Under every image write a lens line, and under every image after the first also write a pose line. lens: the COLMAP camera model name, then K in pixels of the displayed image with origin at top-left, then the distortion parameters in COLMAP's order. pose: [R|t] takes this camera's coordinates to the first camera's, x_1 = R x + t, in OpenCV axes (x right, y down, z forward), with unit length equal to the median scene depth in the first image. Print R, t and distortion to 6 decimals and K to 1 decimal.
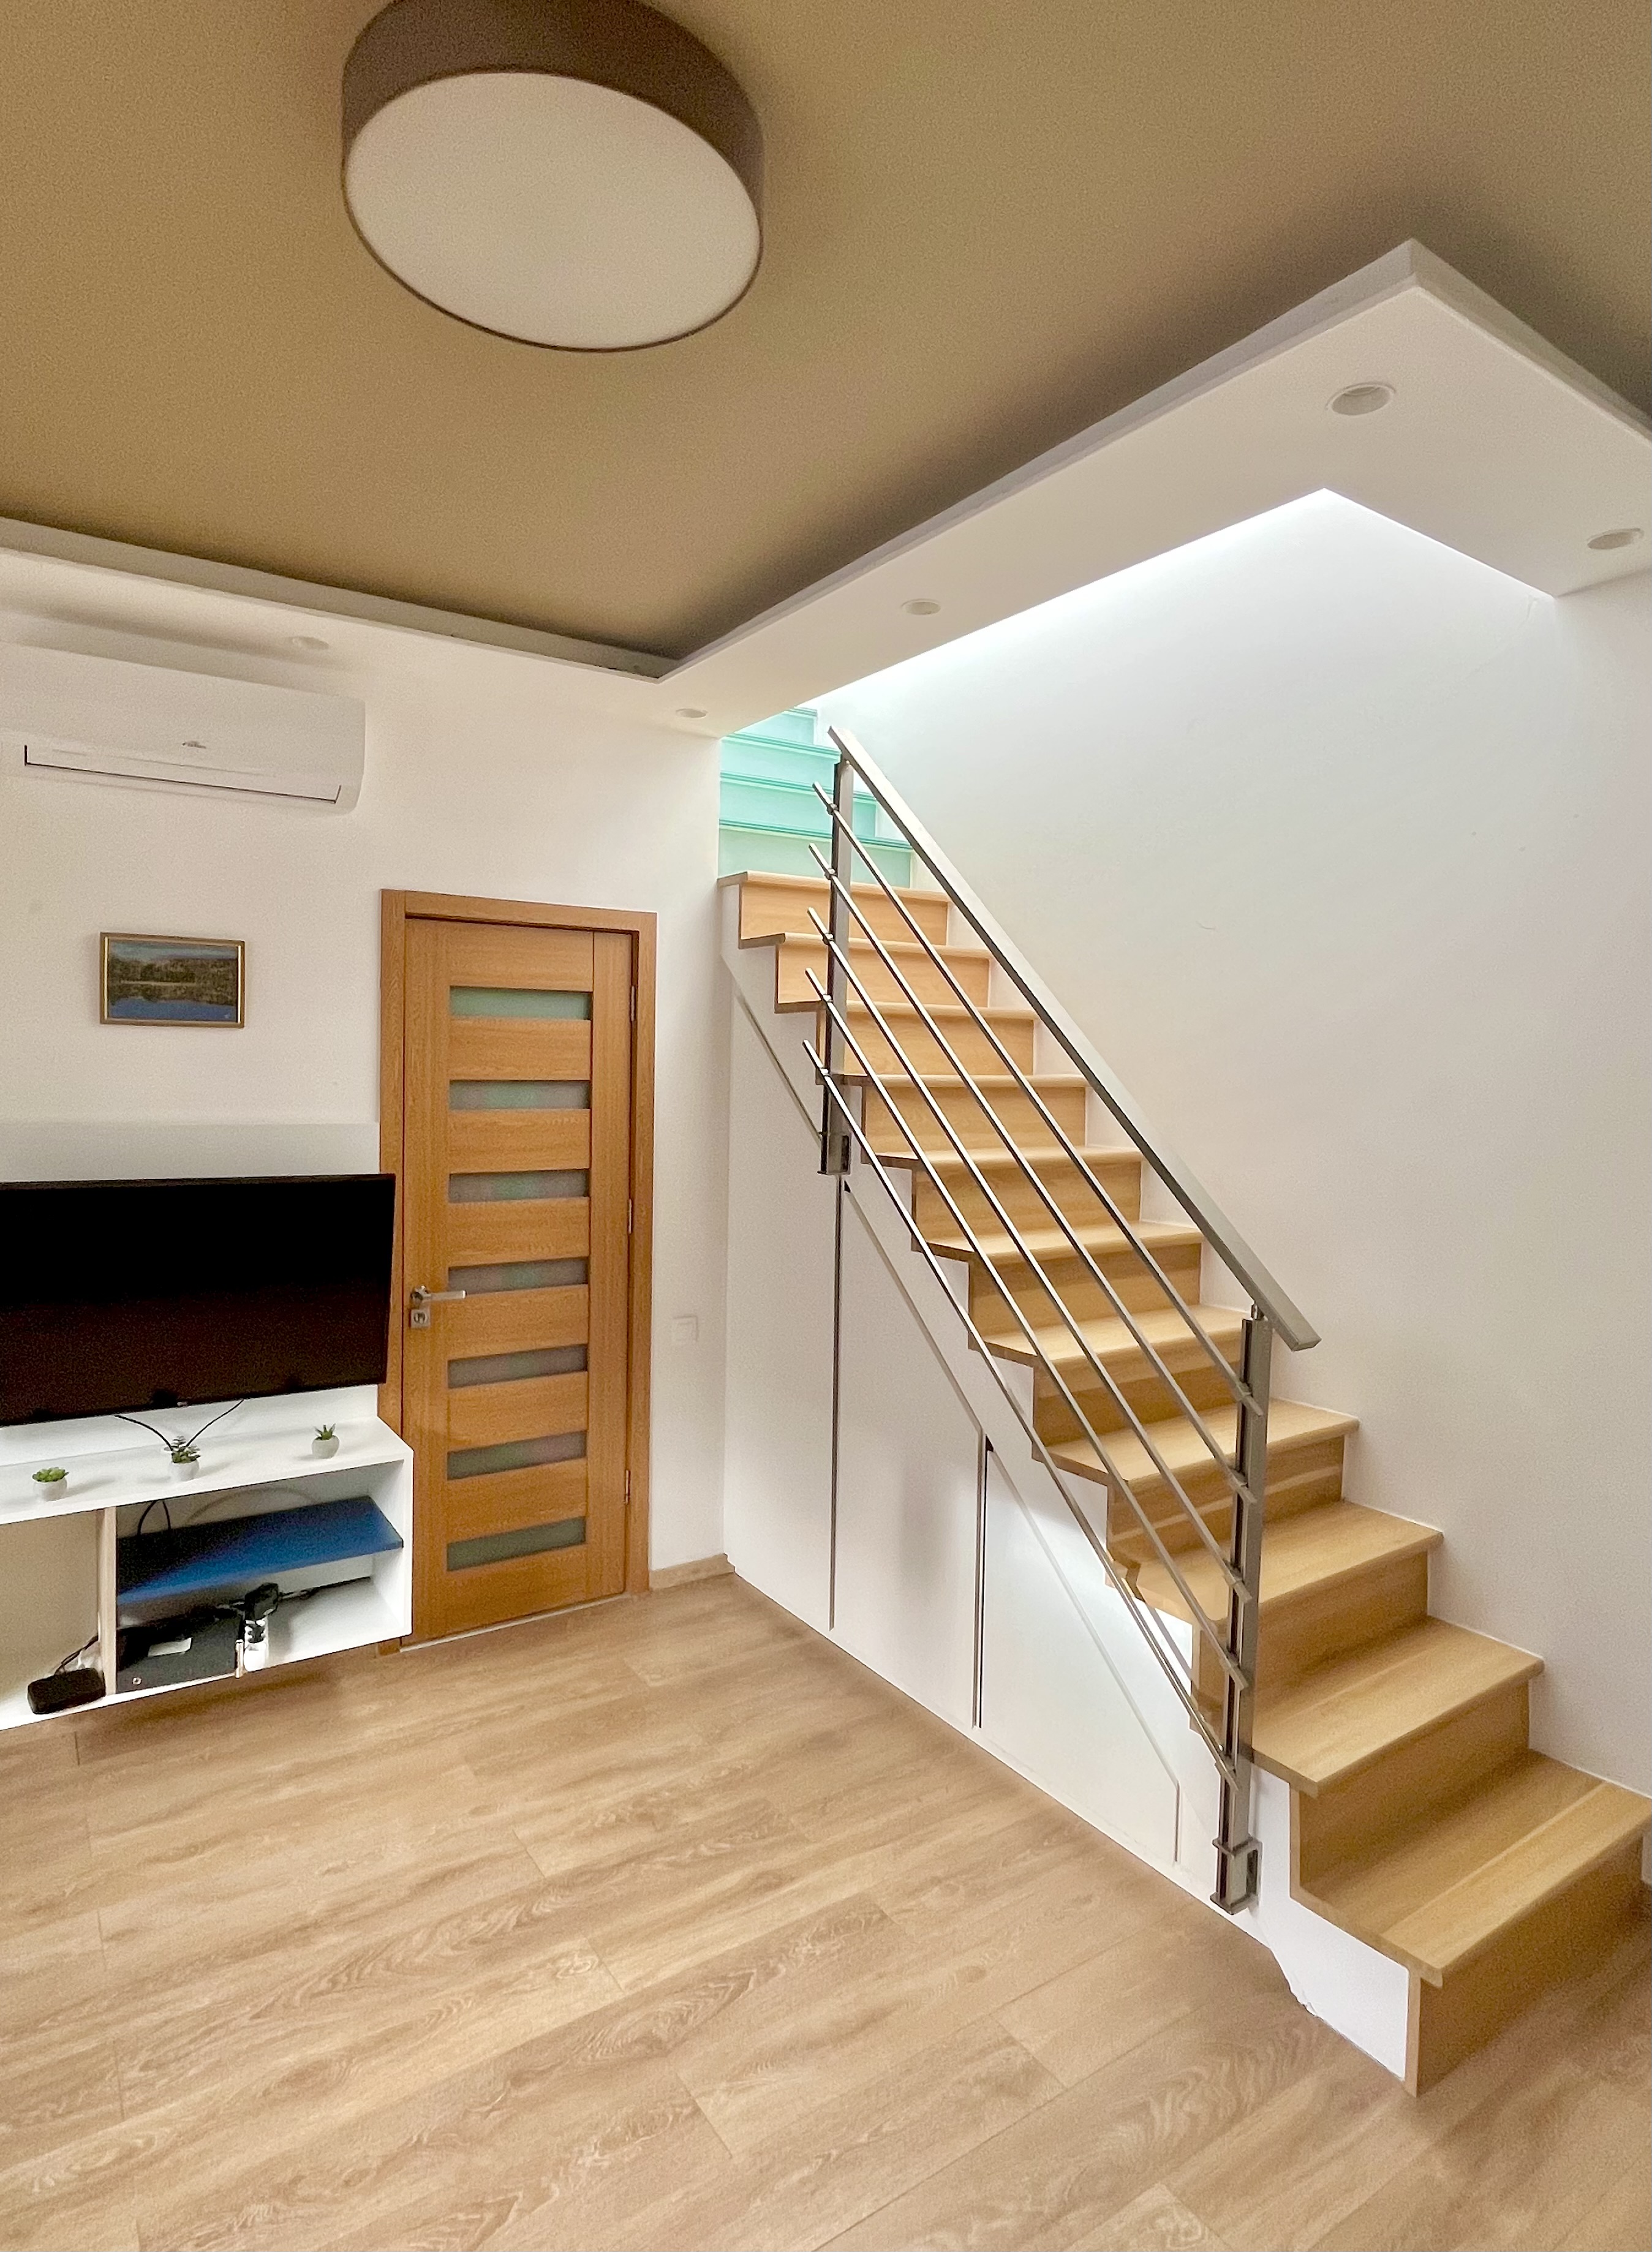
lens RADIAL K [[1220.0, 0, 824.5], [0, 1220.0, 1106.2], [0, 0, 1]] dist [-0.019821, 0.001916]
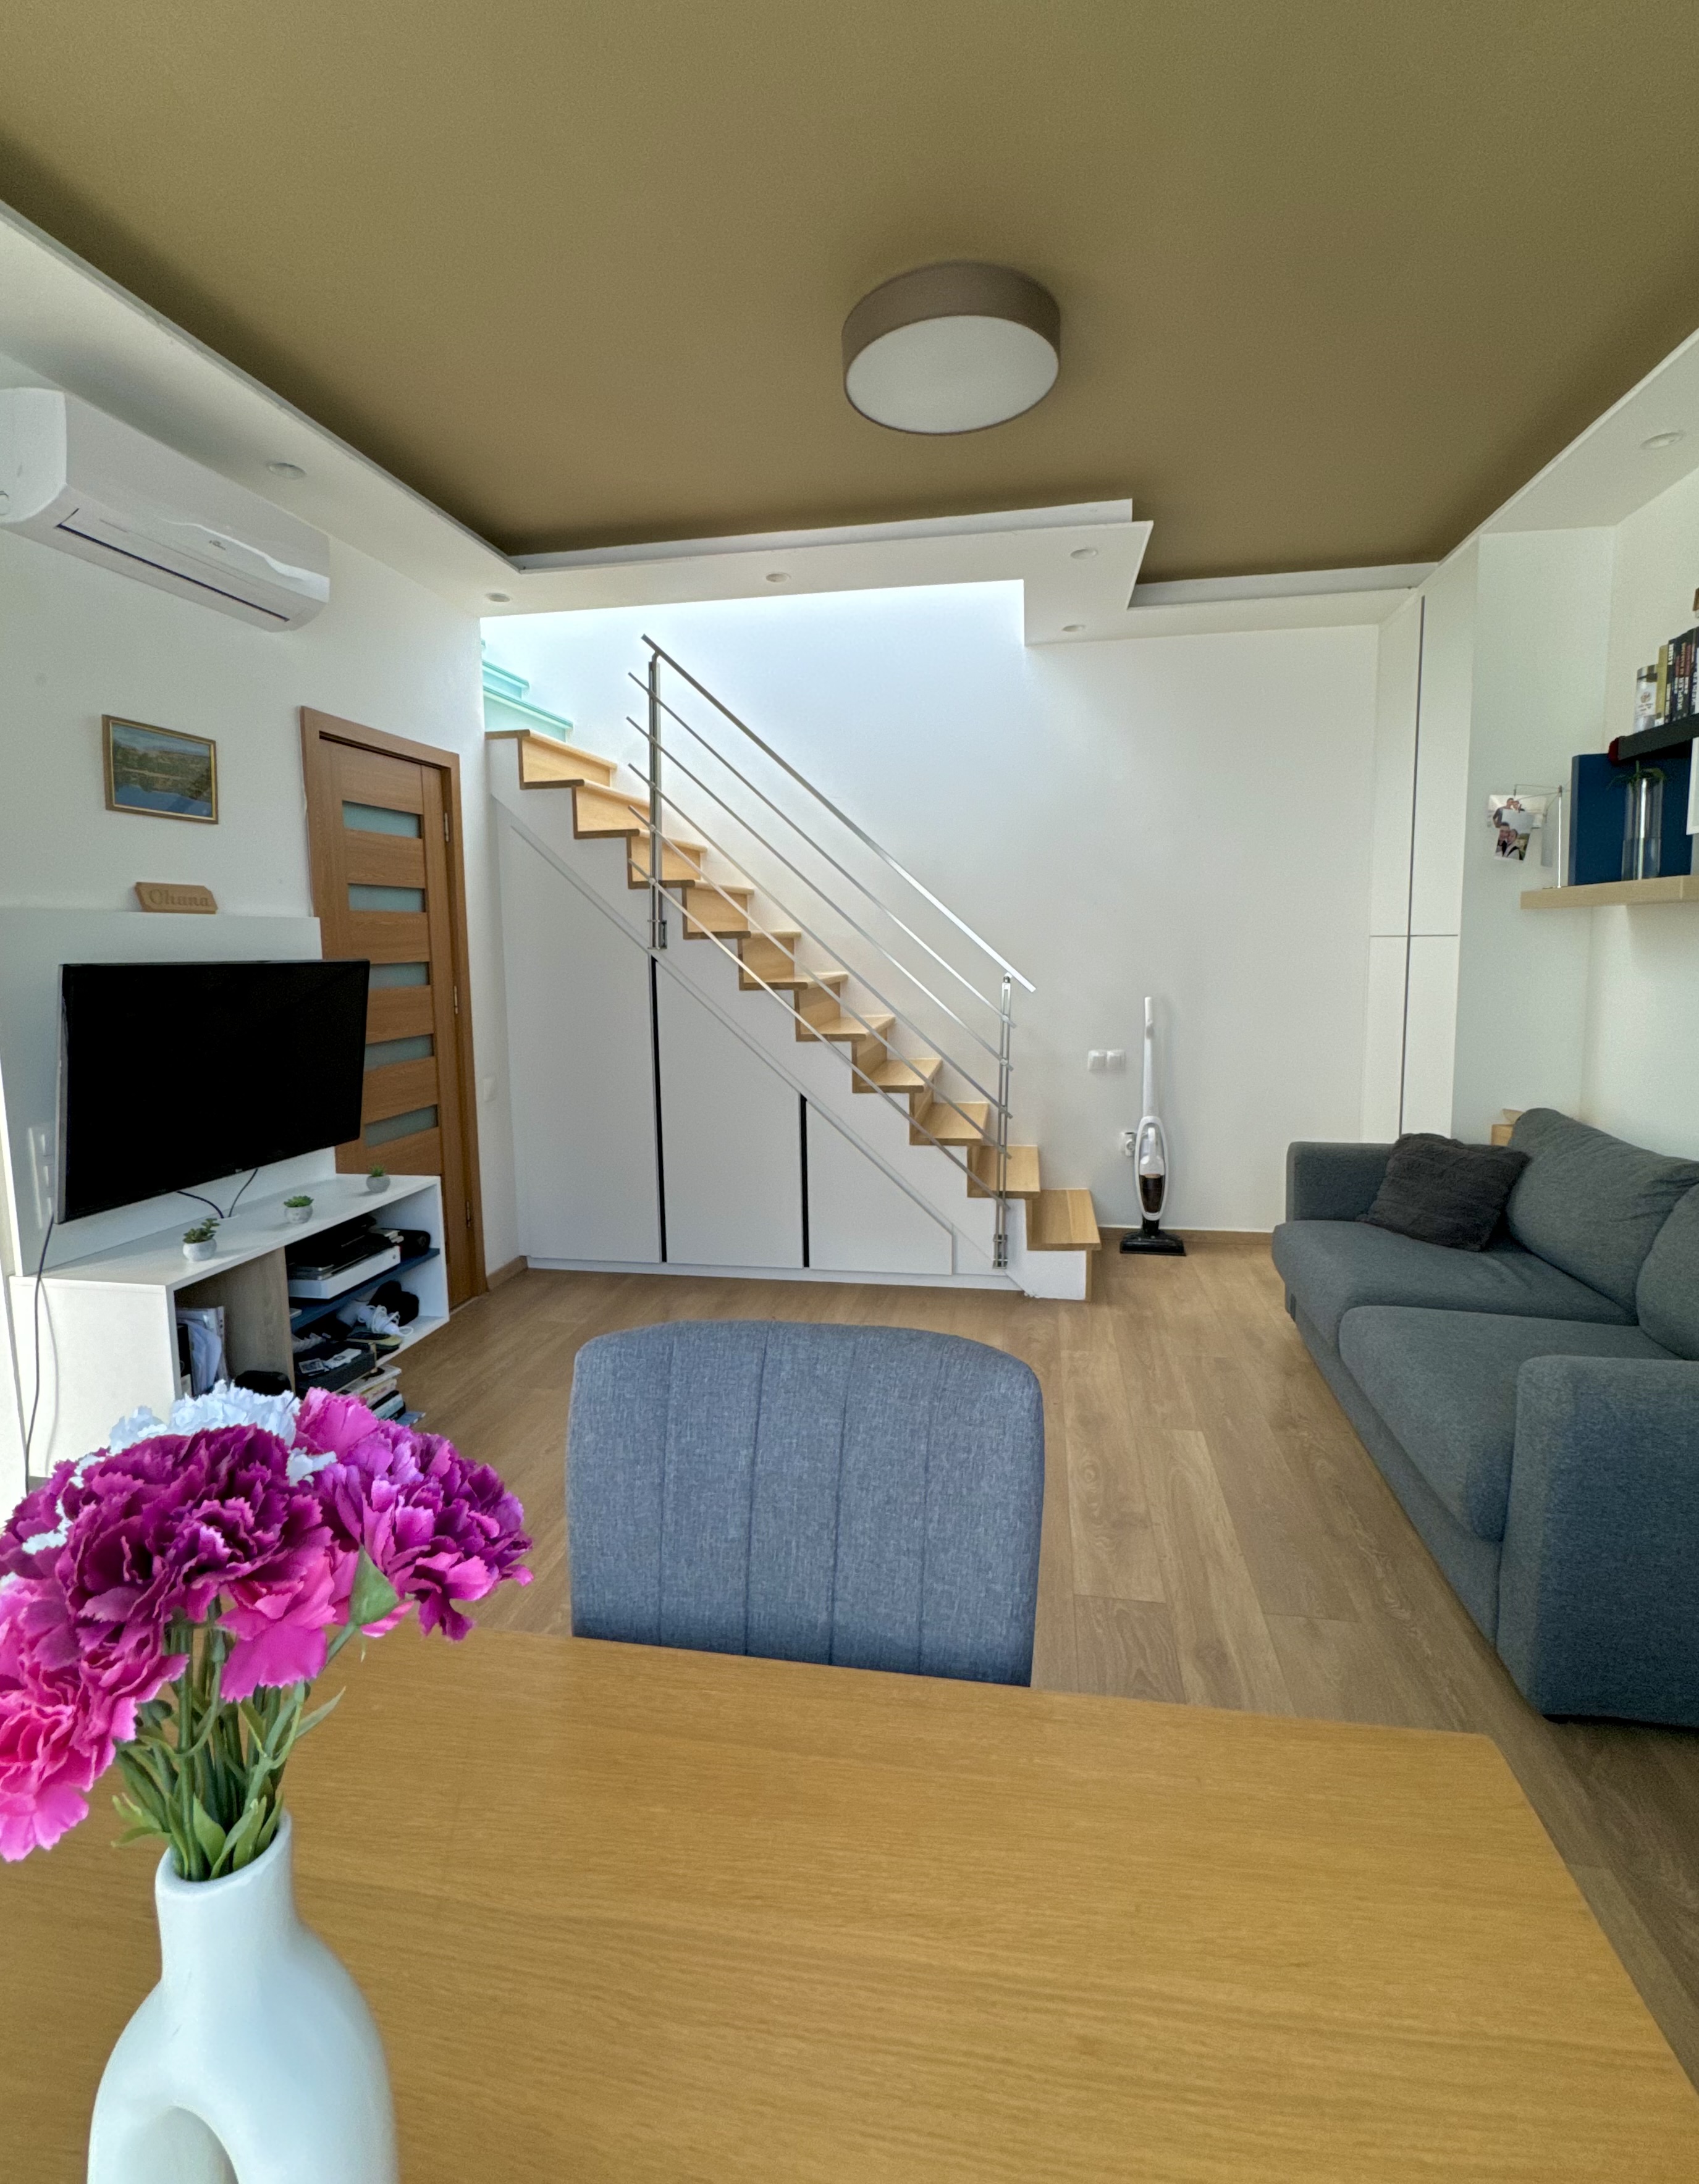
lens RADIAL K [[1002.3, 0, 856.6], [0, 1002.3, 1042.4], [0, 0, 1]] dist [-0.000443, -0.000168]
pose [[0.696673, -0.099676, 0.710430, -0.813780], [0.049945, 0.994637, 0.090573, 0.082103], [-0.715648, -0.027617, 0.697915, -0.016327]]
